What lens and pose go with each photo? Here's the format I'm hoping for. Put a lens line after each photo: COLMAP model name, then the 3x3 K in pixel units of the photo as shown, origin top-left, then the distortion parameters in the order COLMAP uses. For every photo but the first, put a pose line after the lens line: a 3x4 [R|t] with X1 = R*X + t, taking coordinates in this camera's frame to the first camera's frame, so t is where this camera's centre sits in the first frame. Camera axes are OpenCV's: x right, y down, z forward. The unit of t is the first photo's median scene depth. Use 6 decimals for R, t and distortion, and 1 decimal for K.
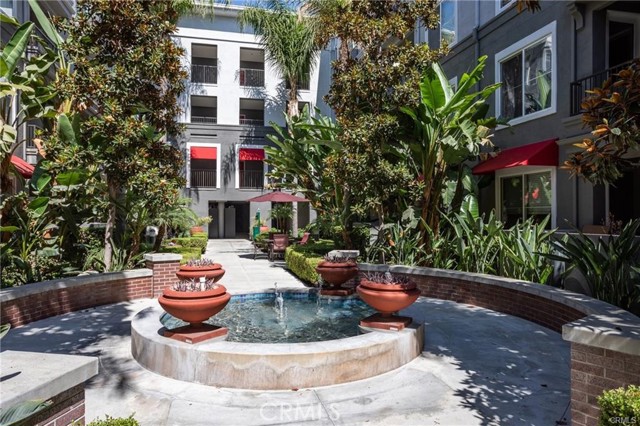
lens RADIAL K [[422.7, 0, 320.9], [0, 422.7, 219.5], [0, 0, 1]] dist [-0.046370, -0.000419]
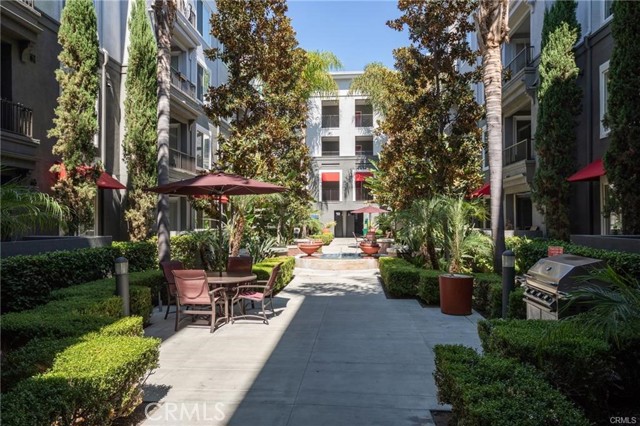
lens RADIAL K [[460.8, 0, 320.0], [0, 460.8, 213.0], [0, 0, 1]] dist [0.000194, 0.000076]
pose [[0.945731, -0.010738, -0.324772, 0.191147], [0.003447, 0.999729, -0.023018, -0.000614], [0.324932, 0.020649, 0.945512, -0.479480]]
